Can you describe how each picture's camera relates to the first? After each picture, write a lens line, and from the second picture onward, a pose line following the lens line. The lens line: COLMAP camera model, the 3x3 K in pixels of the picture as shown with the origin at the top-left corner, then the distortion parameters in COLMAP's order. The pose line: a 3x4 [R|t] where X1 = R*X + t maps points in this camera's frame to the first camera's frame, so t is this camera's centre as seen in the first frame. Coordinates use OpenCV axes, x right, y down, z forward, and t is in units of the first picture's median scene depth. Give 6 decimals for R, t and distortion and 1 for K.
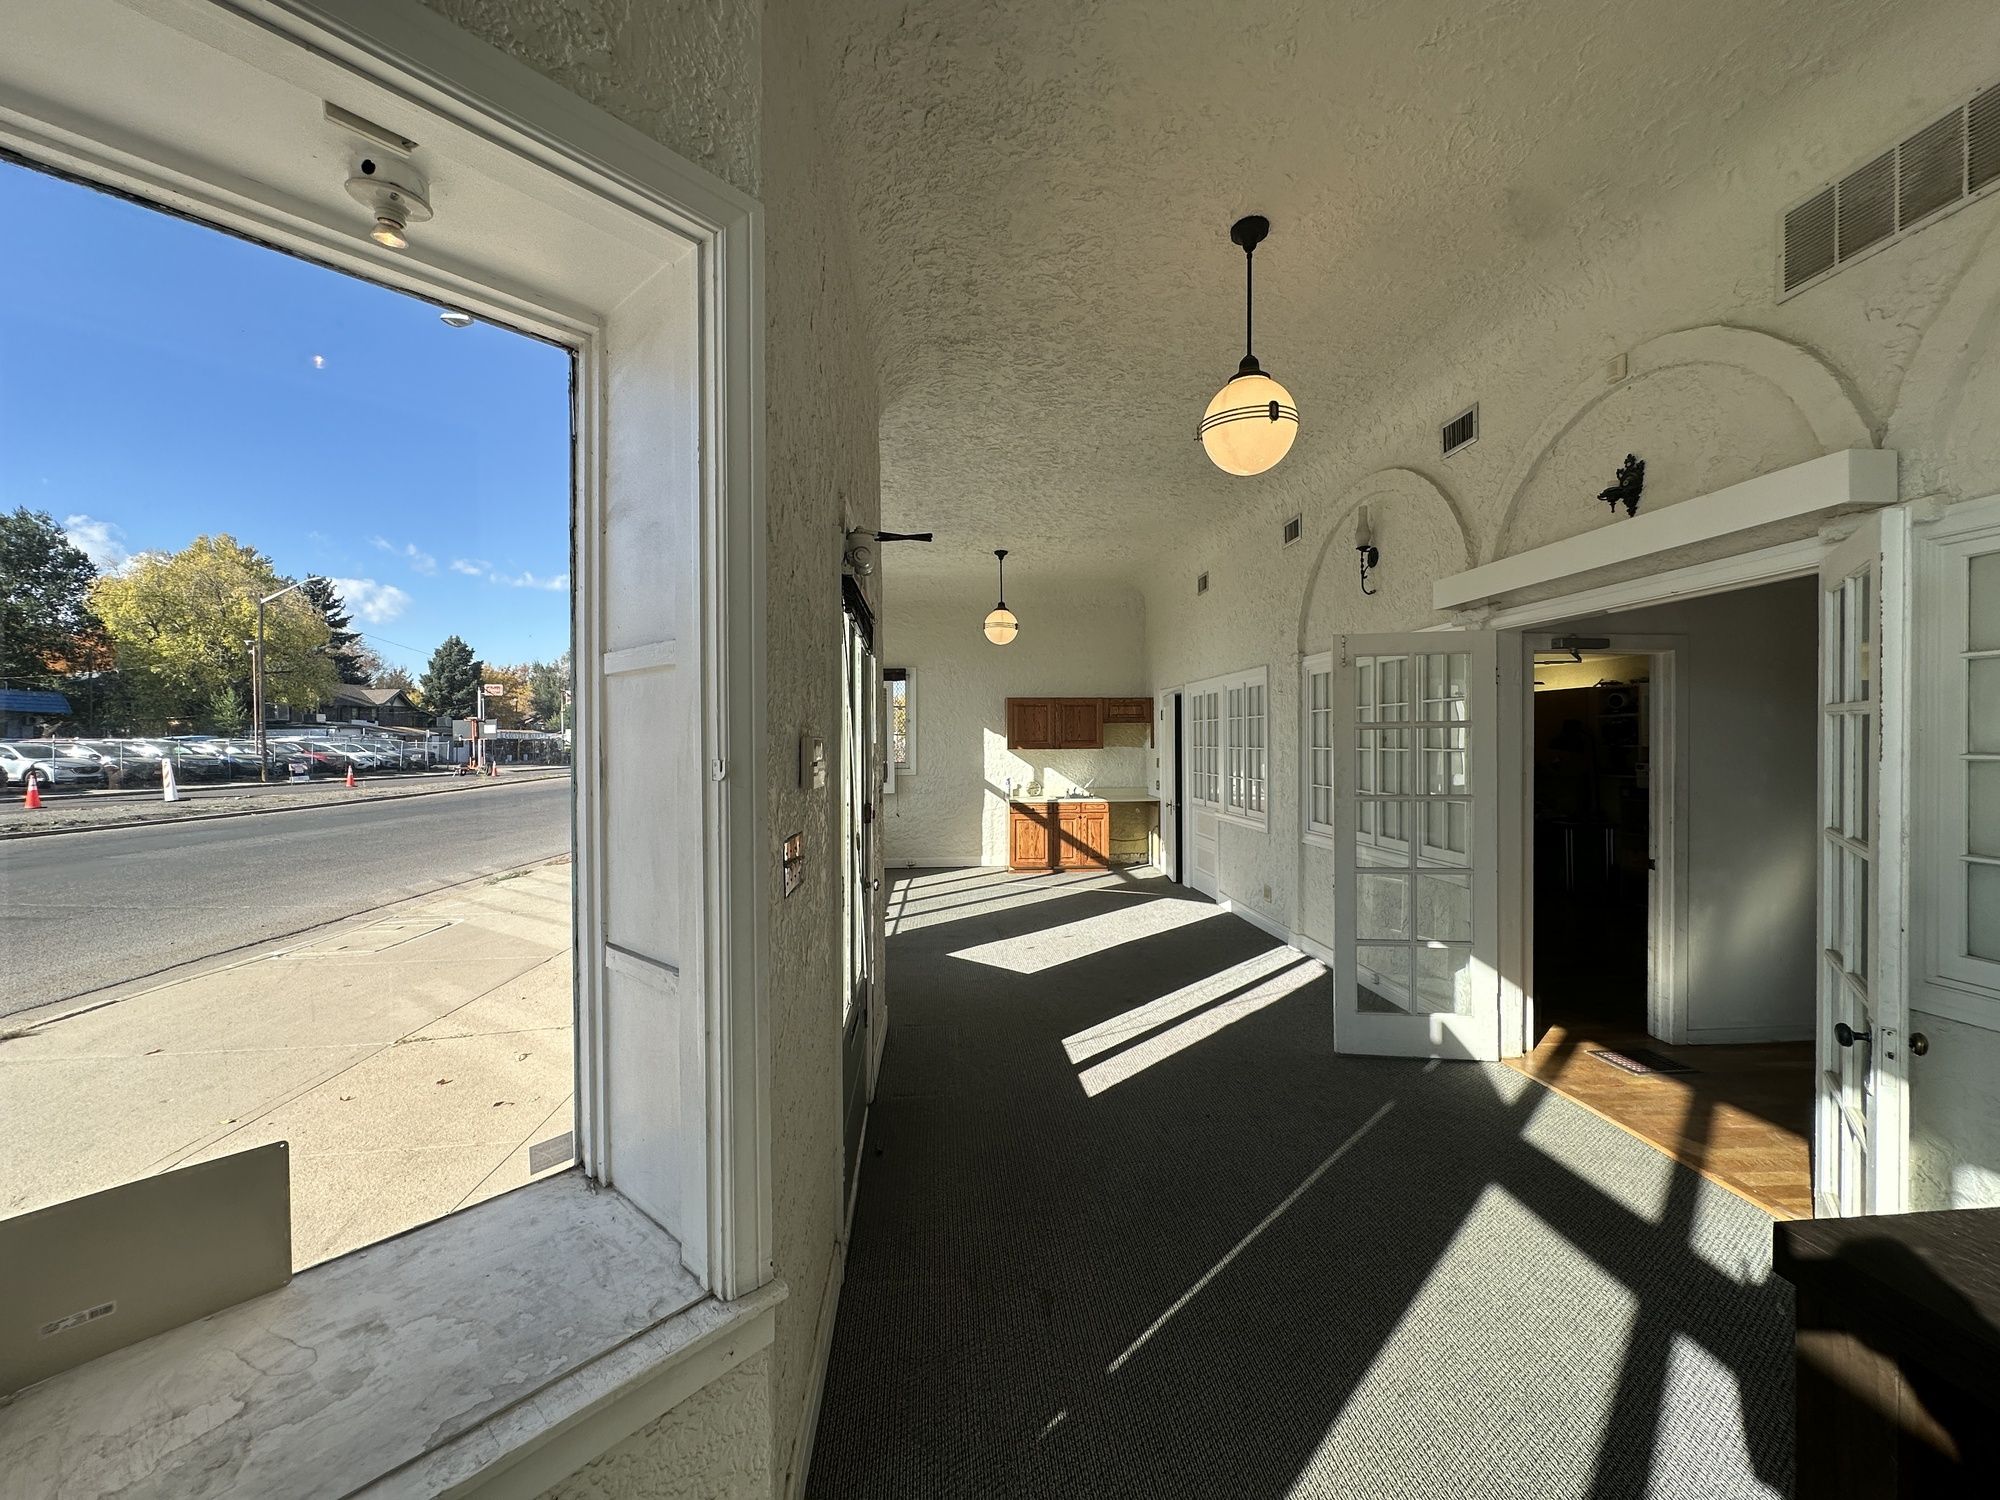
lens RADIAL K [[789.1, 0, 1003.0], [0, 789.1, 750.3], [0, 0, 1]] dist [0.000055, -0.000071]
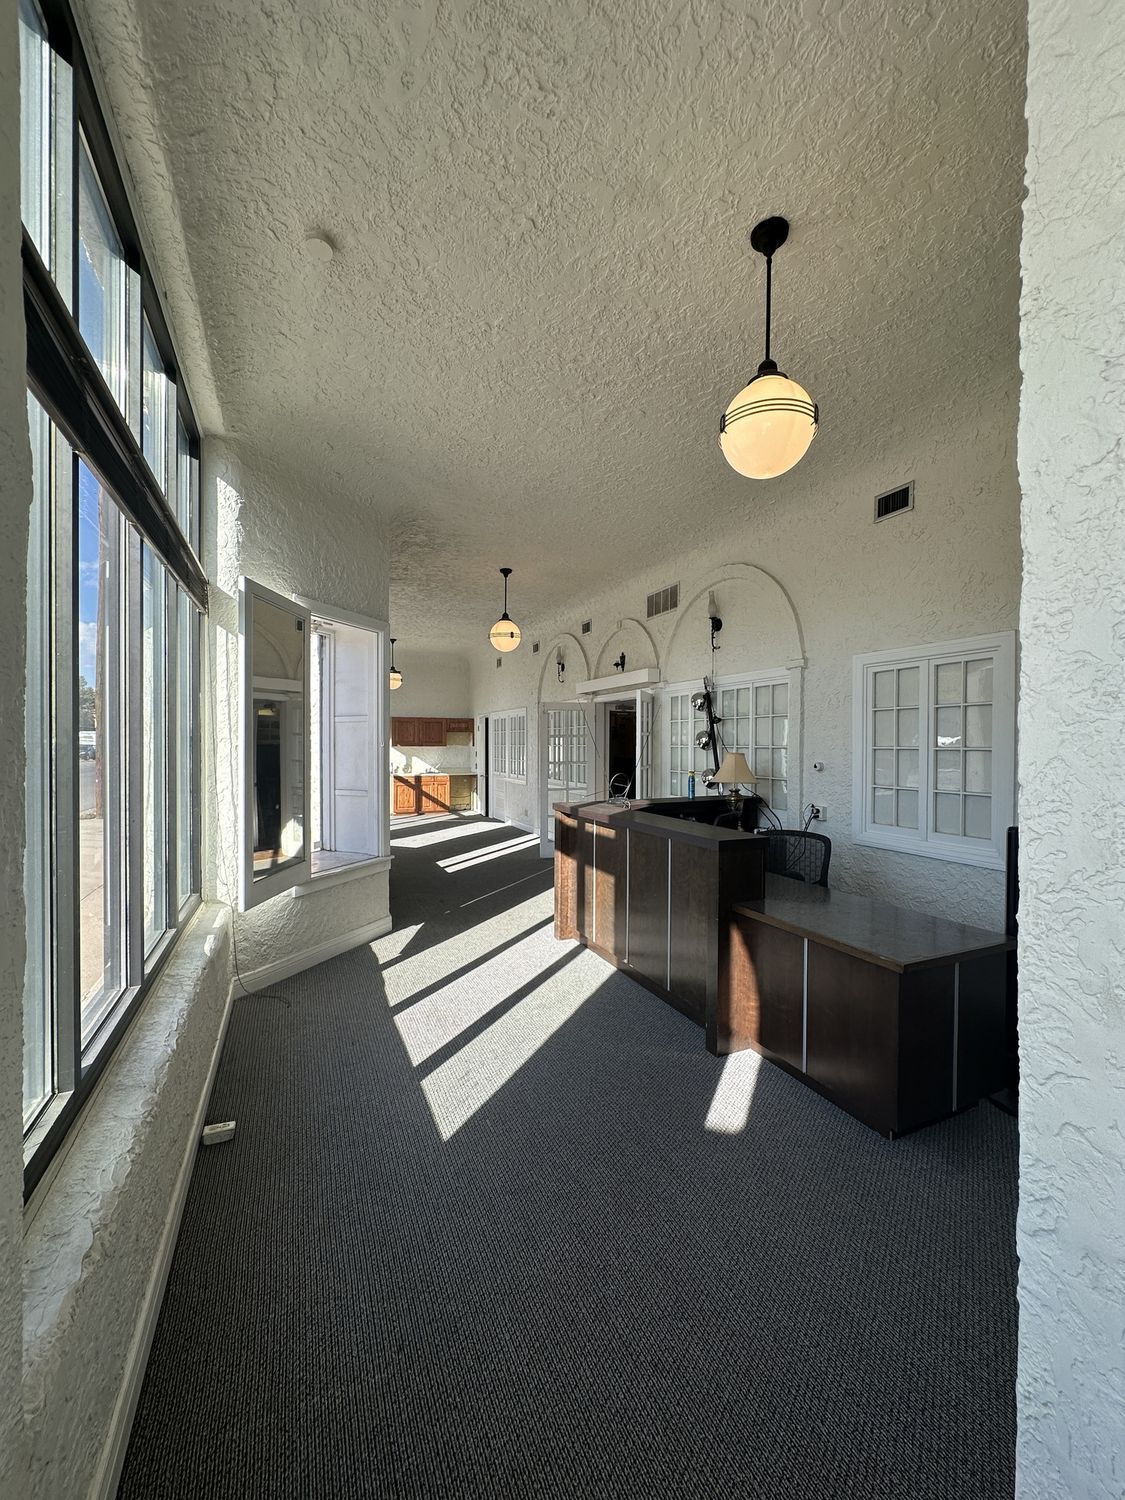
lens RADIAL K [[591.8, 0, 565.2], [0, 591.8, 750.9], [0, 0, 1]] dist [0.000055, -0.000071]
pose [[0.942778, 0.005565, 0.333375, -0.072430], [-0.005656, 0.999984, -0.000697, 0.008615], [-0.333373, -0.001229, 0.942794, -0.392548]]
